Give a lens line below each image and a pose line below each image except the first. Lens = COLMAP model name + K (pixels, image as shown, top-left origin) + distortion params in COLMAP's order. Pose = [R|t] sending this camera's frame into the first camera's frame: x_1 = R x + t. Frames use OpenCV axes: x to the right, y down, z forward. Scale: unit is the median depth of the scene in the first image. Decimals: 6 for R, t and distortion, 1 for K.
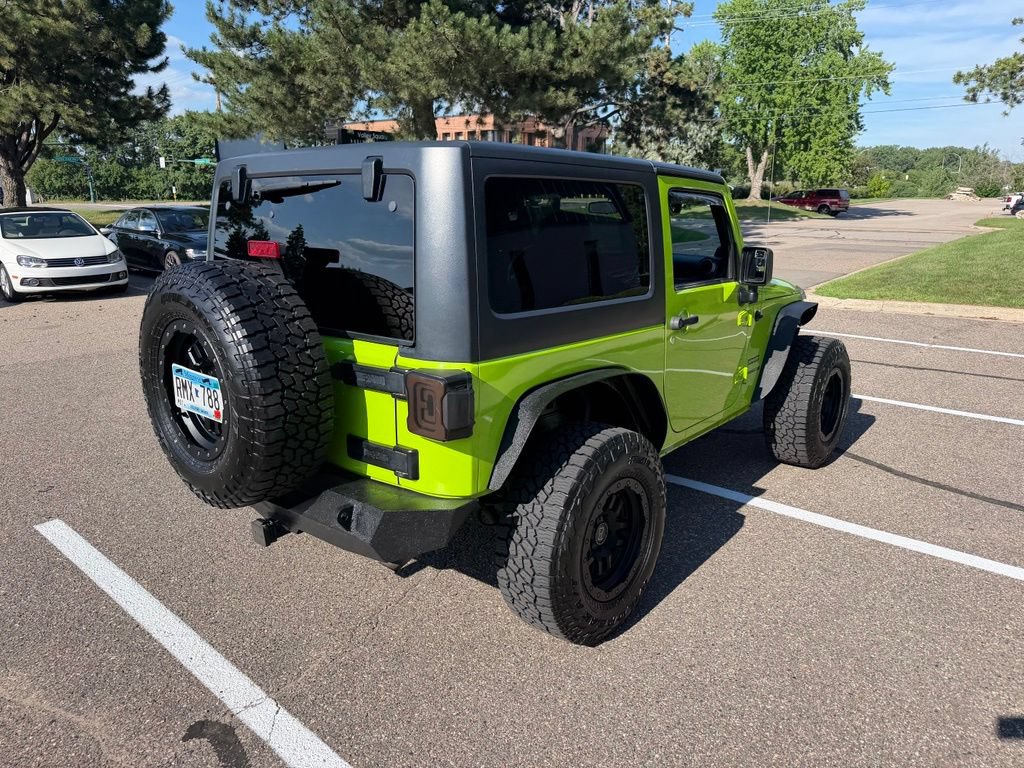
lens RADIAL K [[738.1, 0, 511.5], [0, 738.1, 386.5], [0, 0, 1]] dist [0.001169, -0.010537]
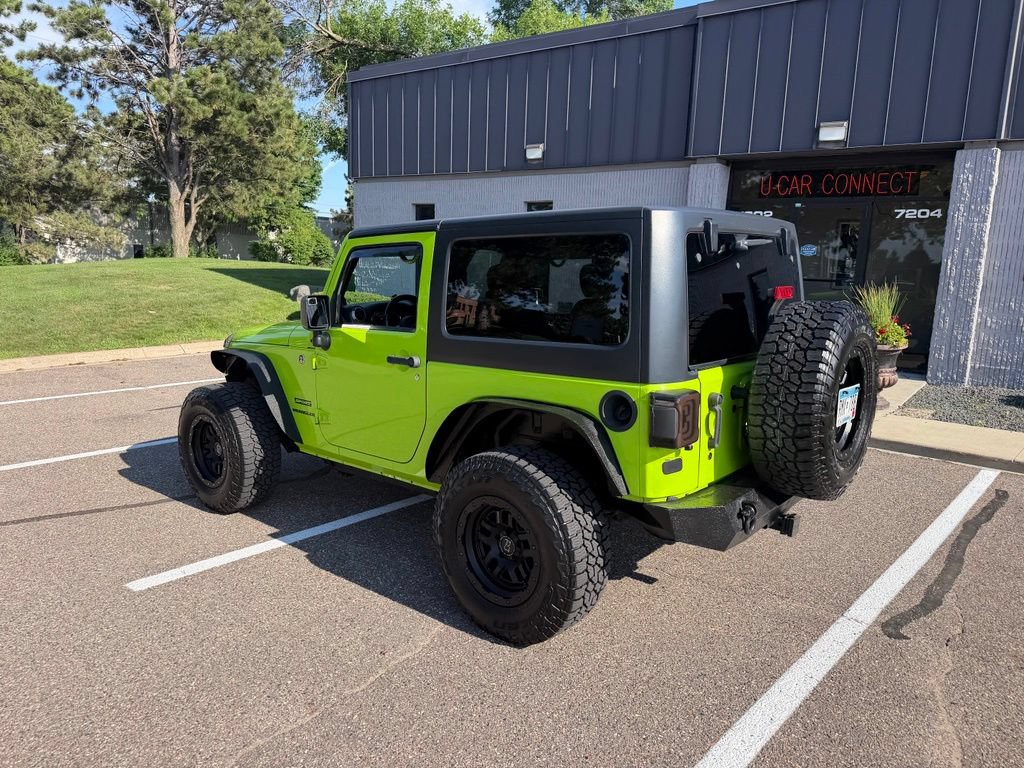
lens RADIAL K [[729.8, 0, 517.4], [0, 729.8, 391.3], [0, 0, 1]] dist [0.018327, -0.024635]
pose [[-0.016732, -0.174743, 0.984472, -0.365247], [0.229660, 0.957613, 0.173879, -0.081603], [-0.973127, 0.229003, 0.024108, 0.336377]]
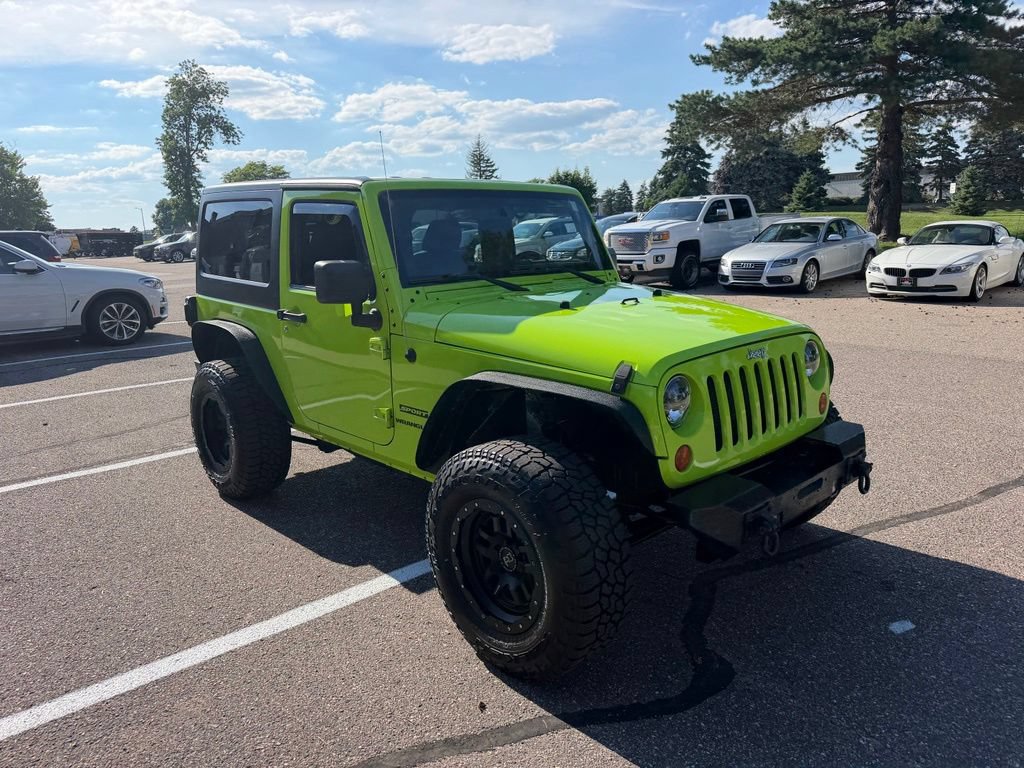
lens RADIAL K [[718.3, 0, 511.5], [0, 718.3, 377.1], [0, 0, 1]] dist [0.004397, -0.012102]
pose [[-0.117427, 0.214282, -0.969688, 0.381709], [-0.217217, 0.947257, 0.235629, -0.099378], [0.969034, 0.238302, -0.064687, 0.420509]]
